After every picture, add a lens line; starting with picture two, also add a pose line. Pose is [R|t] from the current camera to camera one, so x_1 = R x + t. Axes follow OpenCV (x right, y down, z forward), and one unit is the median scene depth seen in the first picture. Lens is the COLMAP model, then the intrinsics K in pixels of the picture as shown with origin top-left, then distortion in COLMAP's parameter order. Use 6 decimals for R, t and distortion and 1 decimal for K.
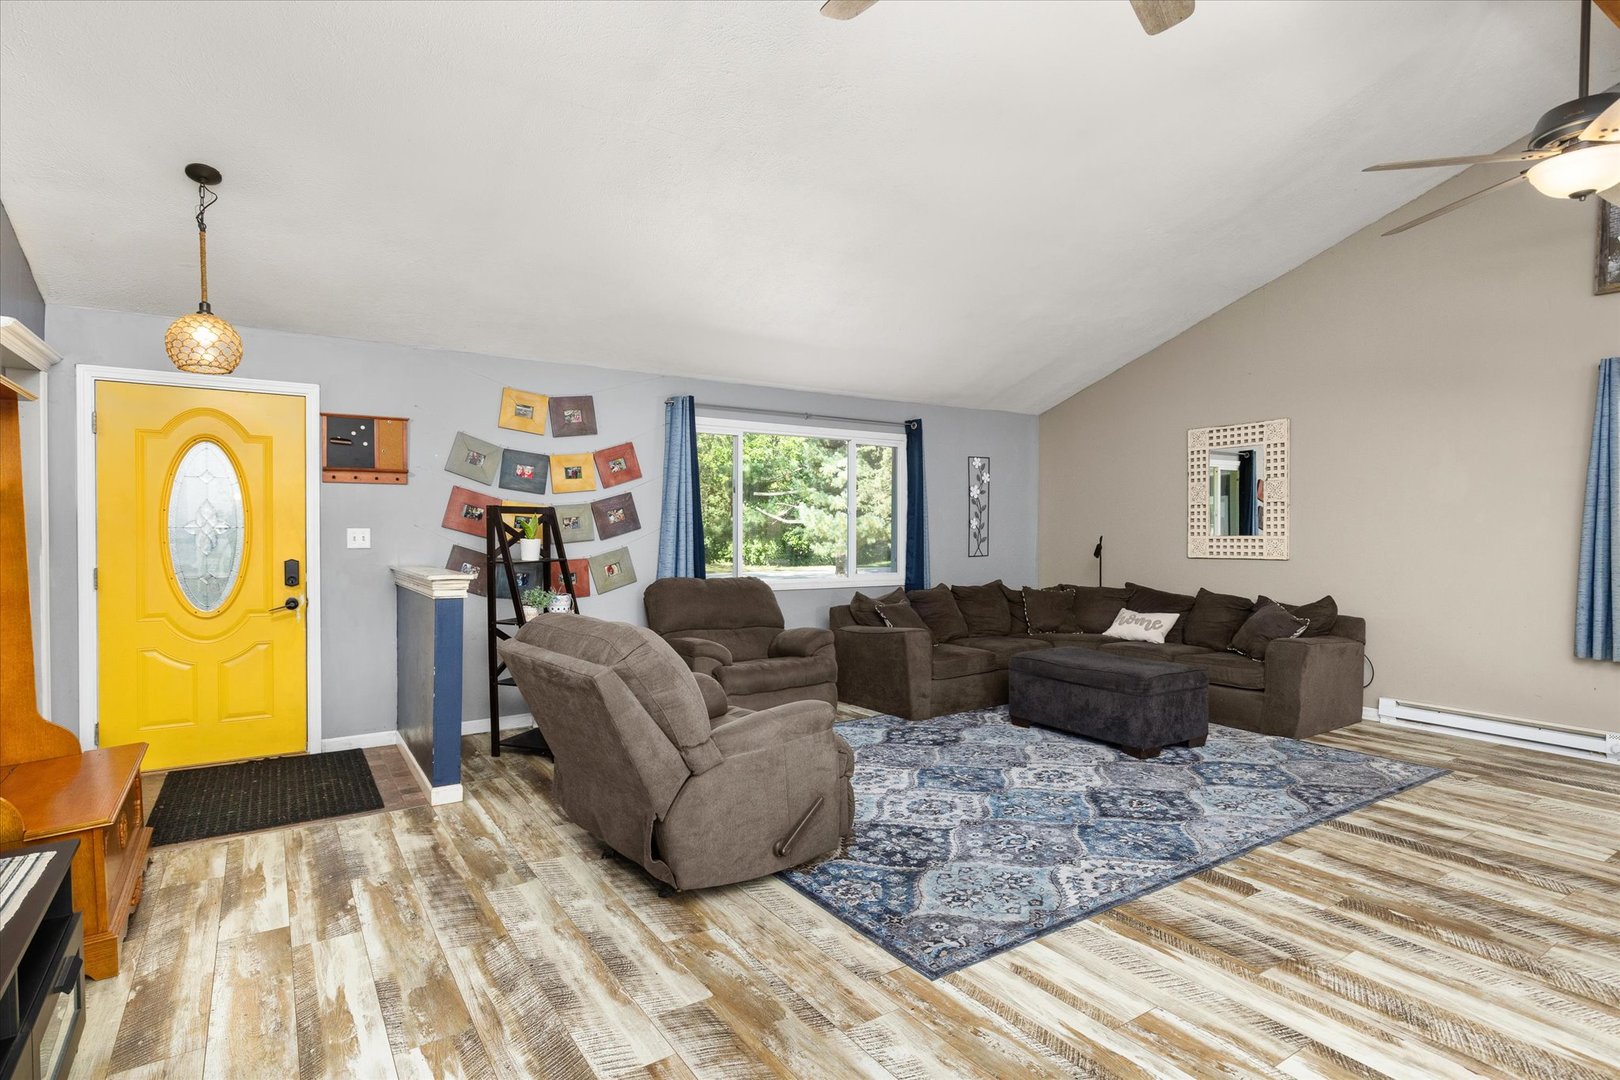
lens RADIAL K [[842.8, 0, 811.1], [0, 842.8, 542.2], [0, 0, 1]] dist [-0.001798, 0.001766]
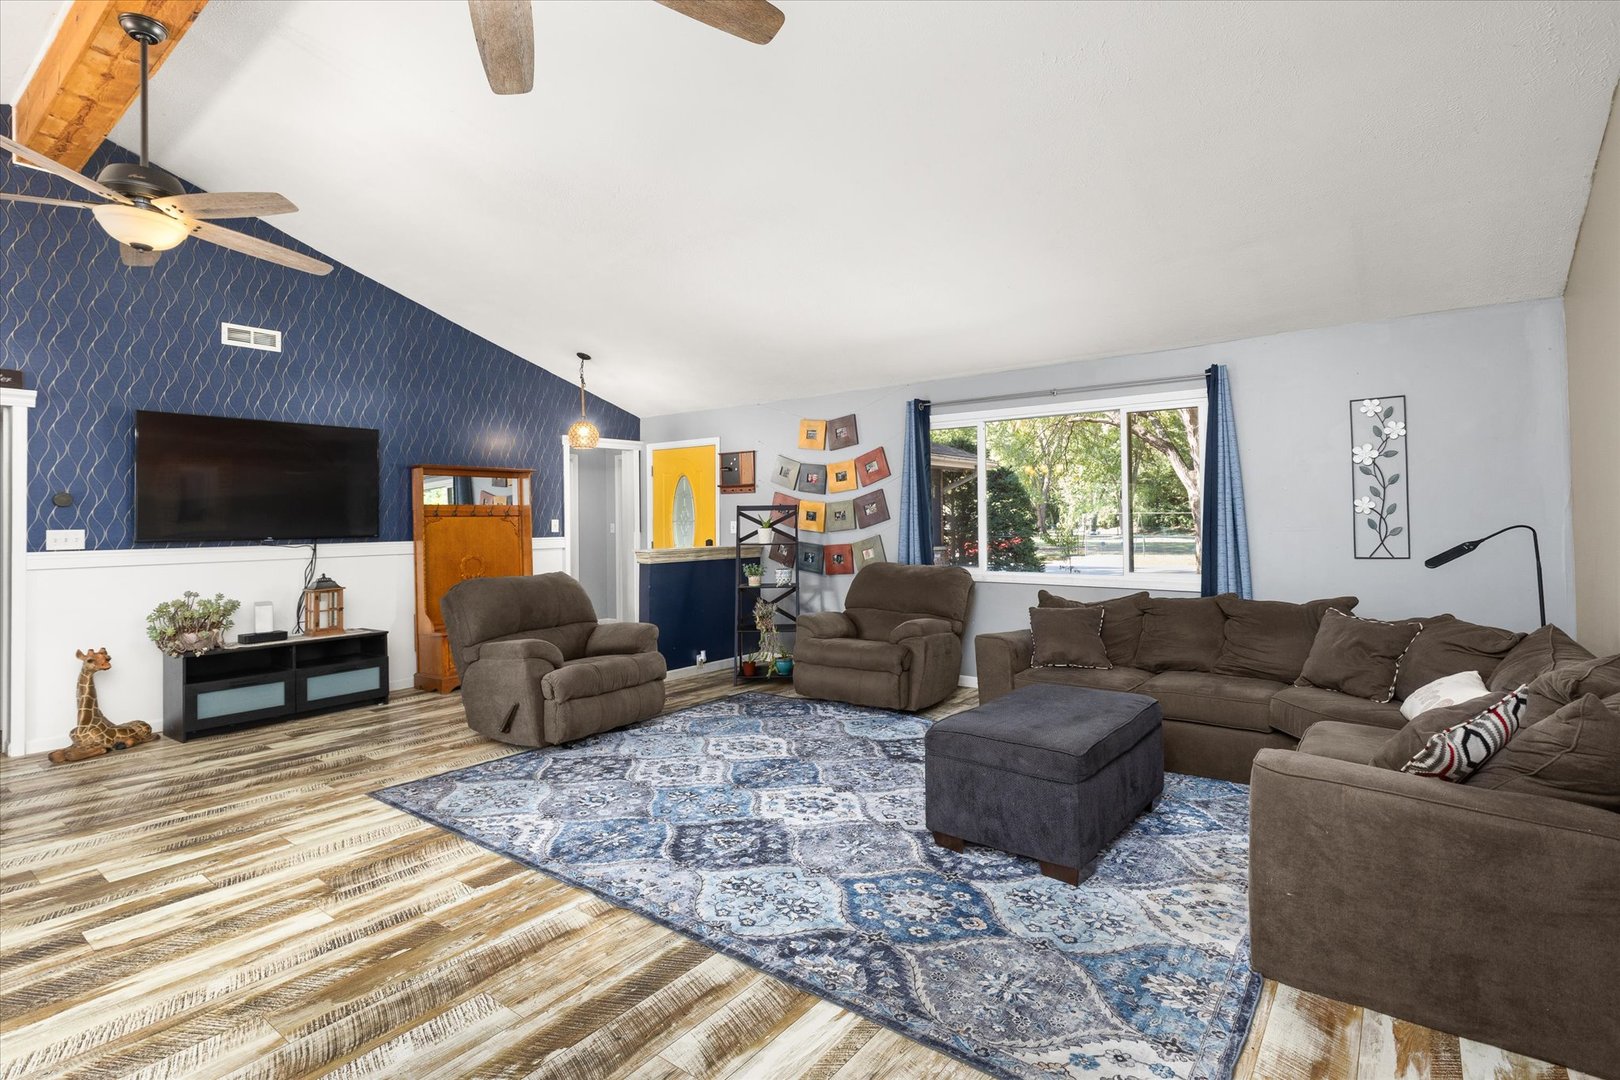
lens RADIAL K [[779.0, 0, 811.6], [0, 779.0, 511.3], [0, 0, 1]] dist [-0.001385, -0.000516]
pose [[0.321717, -0.016559, -0.946691, 1.195621], [-0.003416, 0.999820, -0.018649, -0.010935], [0.946830, 0.009234, 0.321603, 0.838483]]
